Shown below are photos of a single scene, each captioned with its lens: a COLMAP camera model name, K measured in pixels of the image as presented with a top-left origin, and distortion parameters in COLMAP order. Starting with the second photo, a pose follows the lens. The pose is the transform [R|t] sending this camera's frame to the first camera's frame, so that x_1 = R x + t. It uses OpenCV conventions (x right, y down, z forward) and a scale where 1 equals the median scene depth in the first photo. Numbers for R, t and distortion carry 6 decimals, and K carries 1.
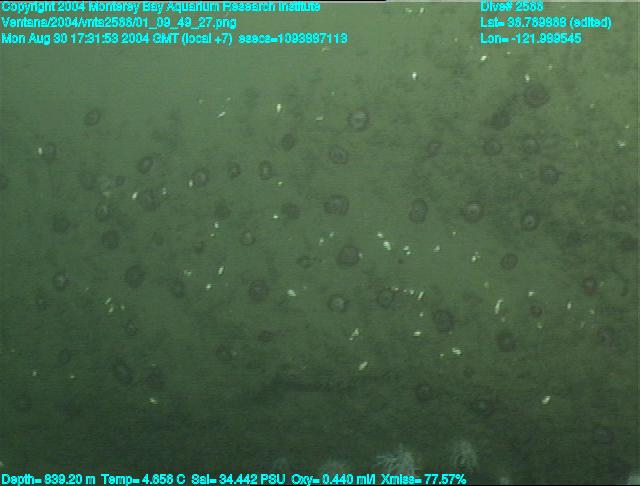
lens RADIAL K [[1140.3, 0, 320.0], [0, 1140.3, 243.0], [0, 0, 1]] dist [0.268673, 0.351106]
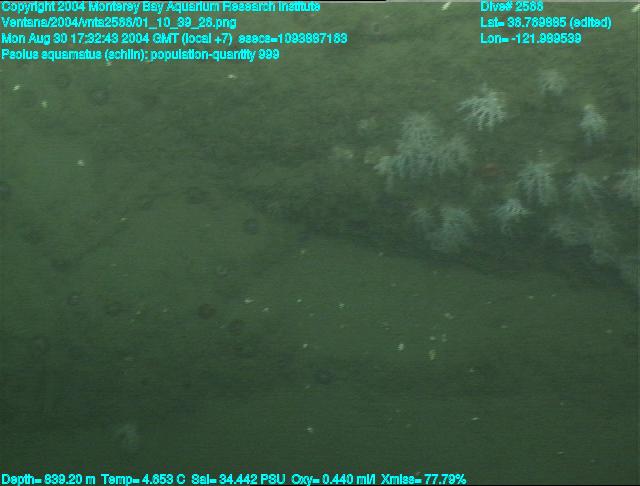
lens RADIAL K [[1140.3, 0, 320.0], [0, 1140.3, 243.0], [0, 0, 1]] dist [0.268673, 0.351106]
pose [[0.997345, -0.055951, 0.046606, -0.132944], [0.055728, 0.998428, 0.006062, 0.304968], [-0.046872, -0.003449, 0.998895, -0.011555]]
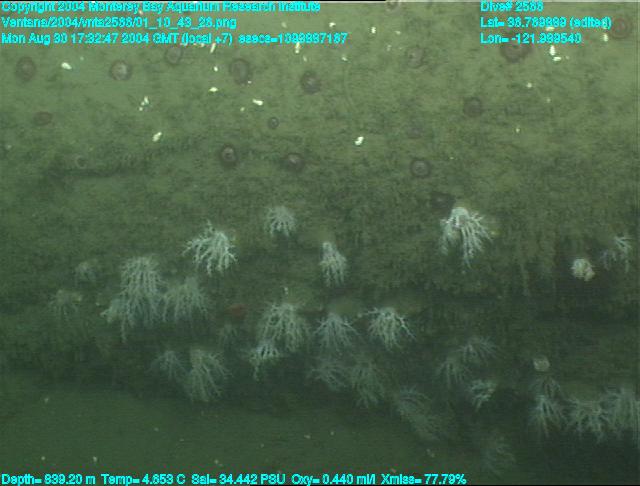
lens RADIAL K [[1140.3, 0, 320.0], [0, 1140.3, 243.0], [0, 0, 1]] dist [0.268673, 0.351106]
pose [[0.990464, -0.108427, 0.084998, 0.077774], [0.108044, 0.994104, 0.009116, 0.194703], [-0.085486, 0.000155, 0.996339, 0.114753]]
